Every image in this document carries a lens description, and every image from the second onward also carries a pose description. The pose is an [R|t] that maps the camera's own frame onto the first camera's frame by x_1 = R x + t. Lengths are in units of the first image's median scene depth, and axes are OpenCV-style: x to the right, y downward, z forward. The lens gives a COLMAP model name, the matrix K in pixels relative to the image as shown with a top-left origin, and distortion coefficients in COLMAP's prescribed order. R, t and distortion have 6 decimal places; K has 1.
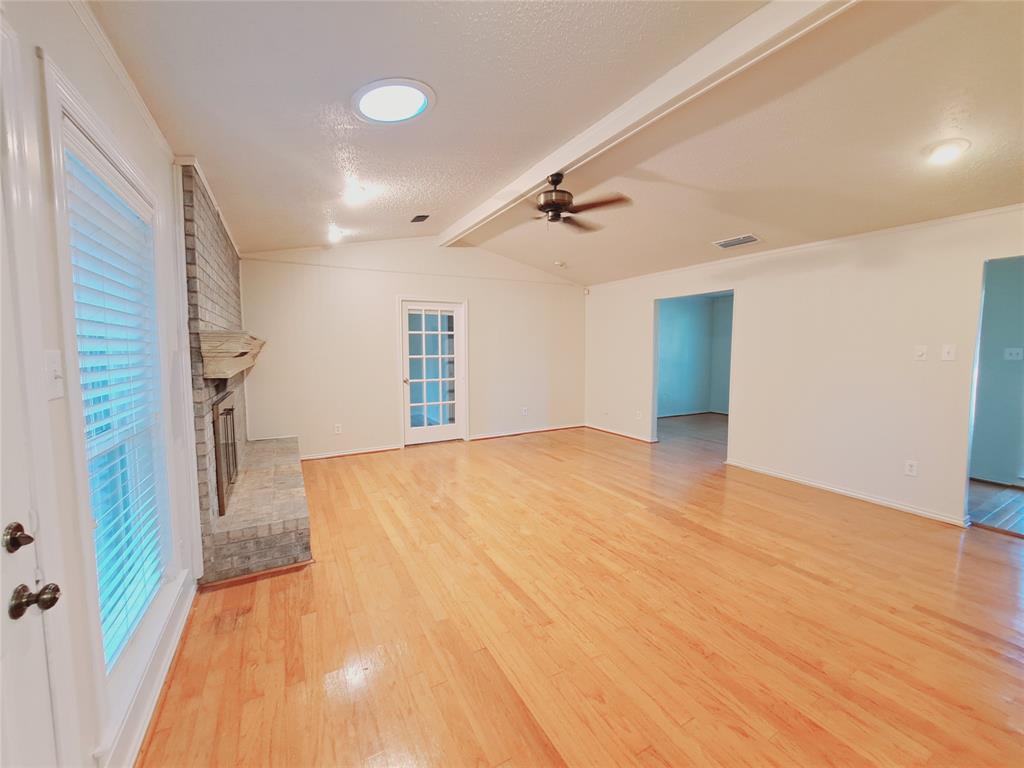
lens RADIAL K [[406.9, 0, 511.4], [0, 406.9, 379.0], [0, 0, 1]] dist [-0.011075, -0.000139]
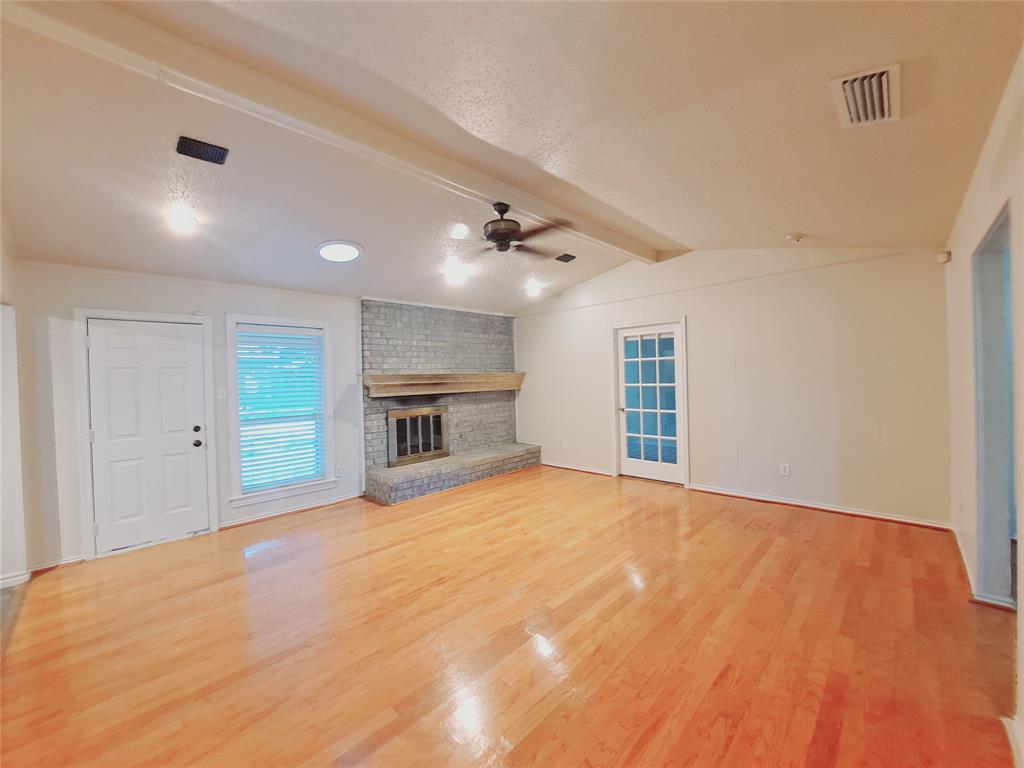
lens RADIAL K [[413.7, 0, 507.1], [0, 413.7, 379.7], [0, 0, 1]] dist [-0.014033, -0.000266]
pose [[0.289059, 0.001434, -0.957310, 0.789336], [-0.048912, 0.998715, -0.013273, -0.050925], [0.956061, 0.050661, 0.288757, 0.555680]]
